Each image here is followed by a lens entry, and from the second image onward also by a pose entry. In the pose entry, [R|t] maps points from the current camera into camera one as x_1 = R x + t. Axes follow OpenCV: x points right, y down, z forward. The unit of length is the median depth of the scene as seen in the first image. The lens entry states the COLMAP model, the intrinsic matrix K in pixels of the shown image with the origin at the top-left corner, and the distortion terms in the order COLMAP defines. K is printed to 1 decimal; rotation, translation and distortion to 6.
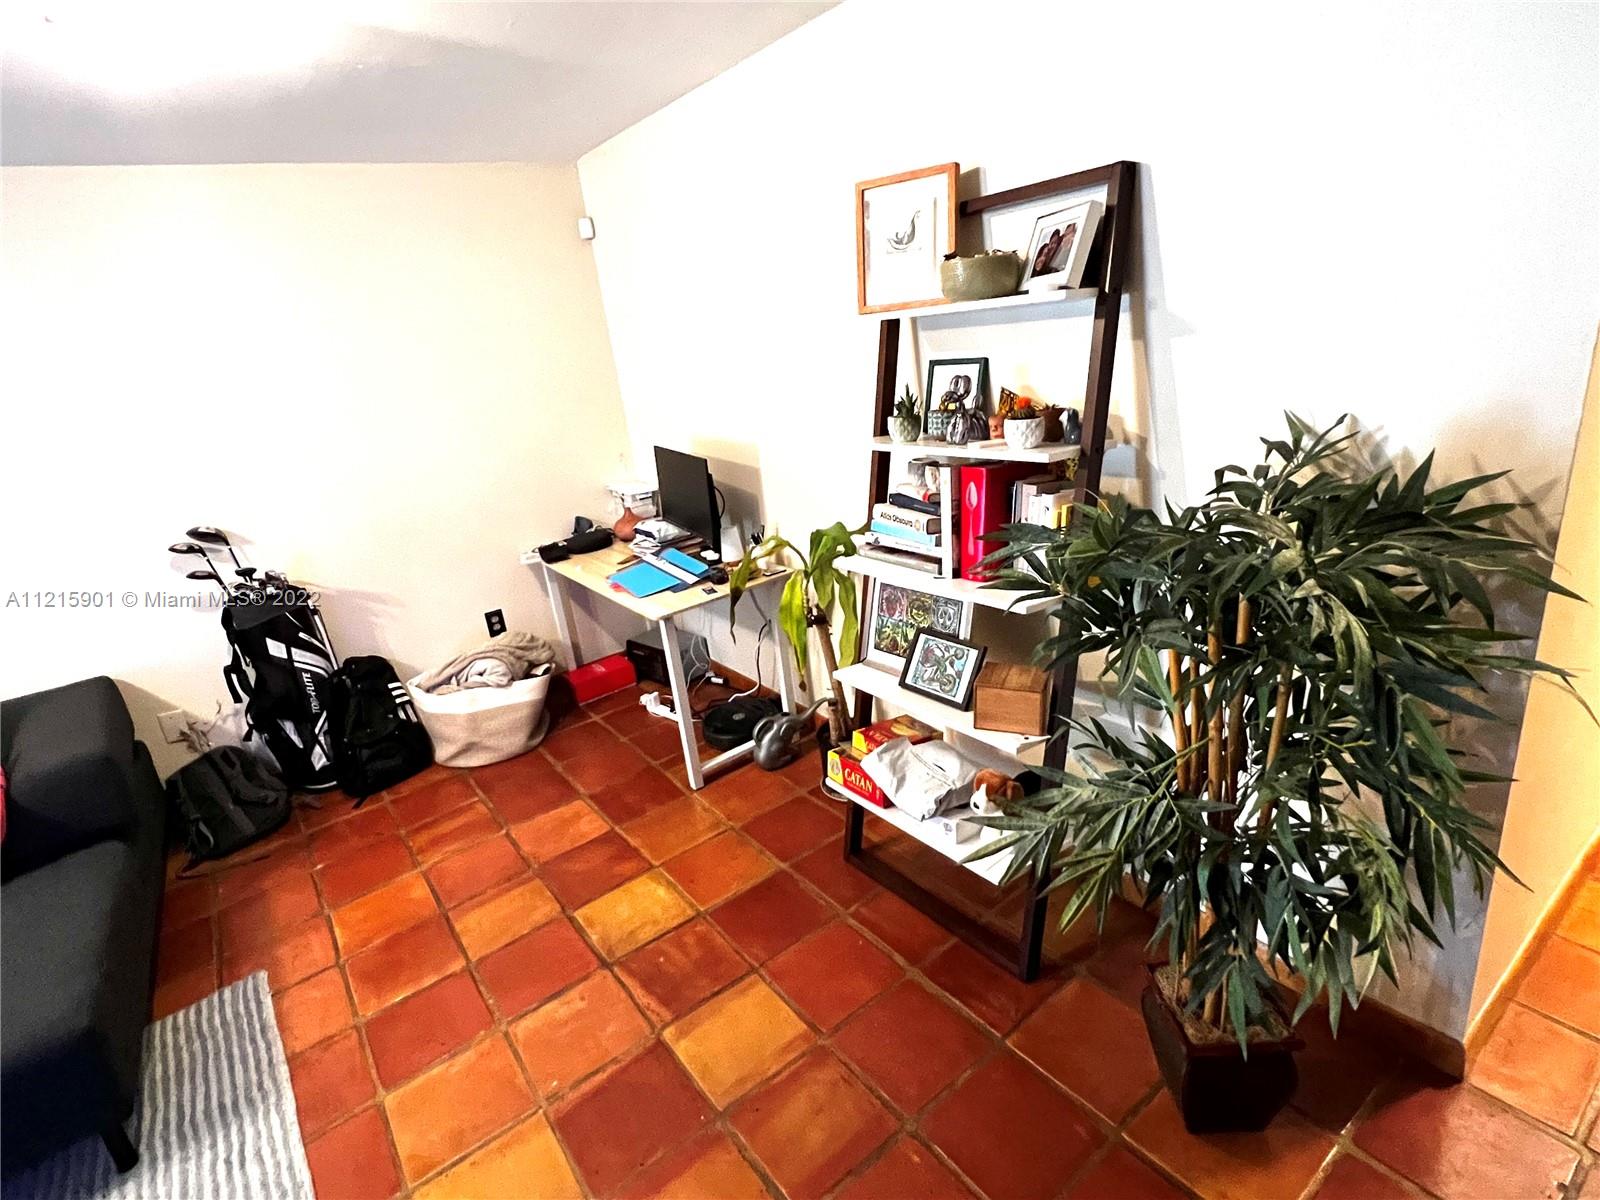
lens RADIAL K [[825.4, 0, 803.1], [0, 825.4, 600.5], [0, 0, 1]] dist [0.000420, 0.000166]
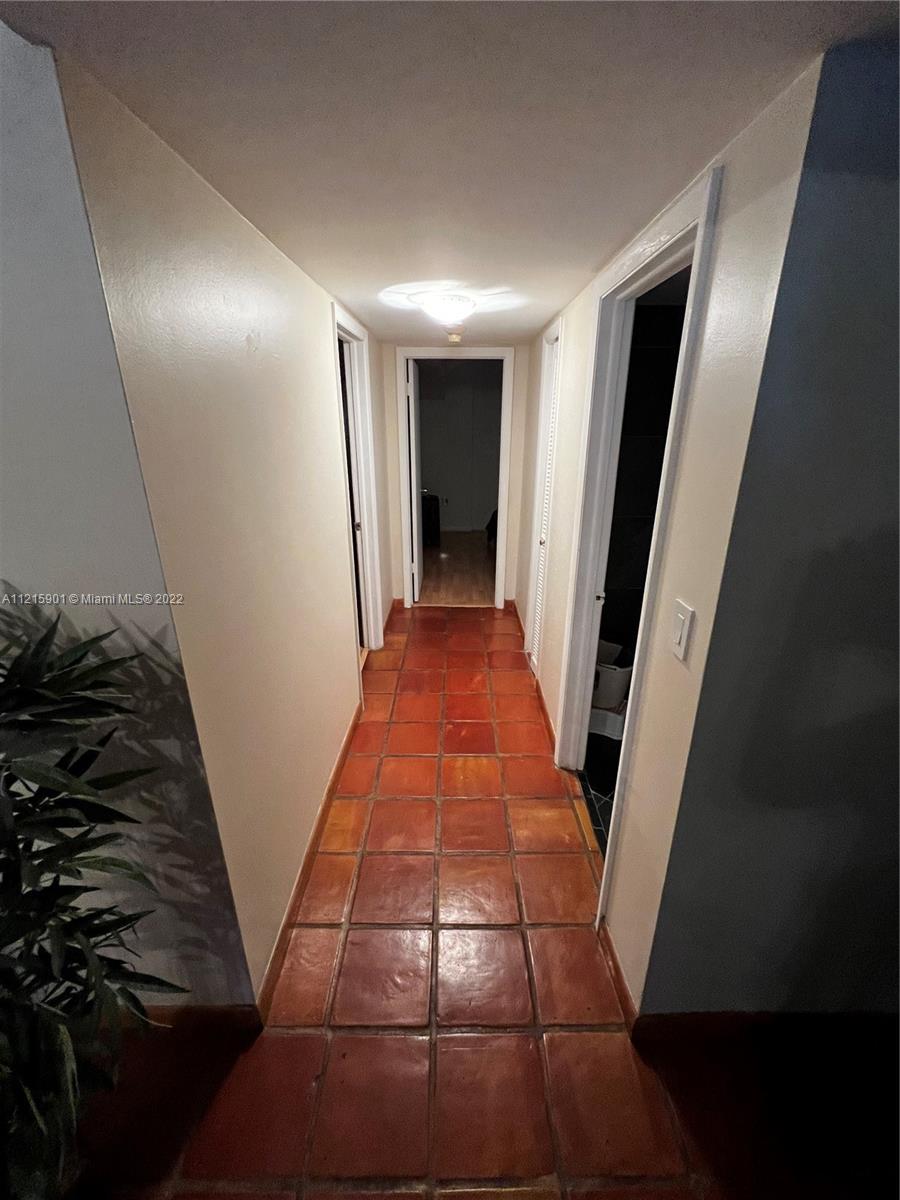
lens RADIAL K [[496.9, 0, 450.1], [0, 496.9, 599.8], [0, 0, 1]] dist [-0.000654, -0.000069]
pose [[0.604752, -0.167599, 0.778579, 0.334568], [0.194906, 0.979024, 0.059357, -0.082356], [-0.772196, 0.115853, 0.624733, 0.107150]]
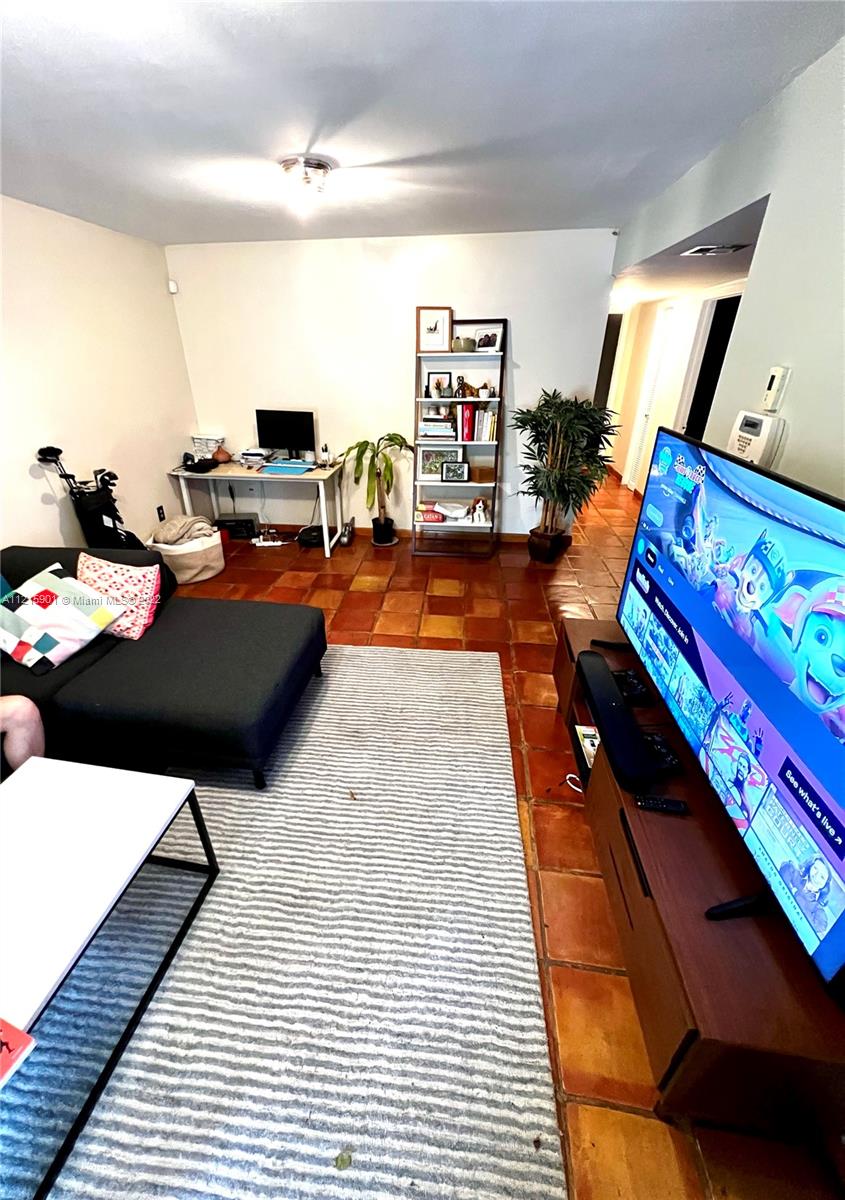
lens RADIAL K [[474.9, 0, 415.8], [0, 474.9, 596.8], [0, 0, 1]] dist [0.000524, 0.000092]
pose [[0.685657, -0.233217, 0.689554, -1.345667], [0.168282, 0.972410, 0.161552, 0.232361], [-0.708206, 0.005270, 0.705986, -0.199089]]
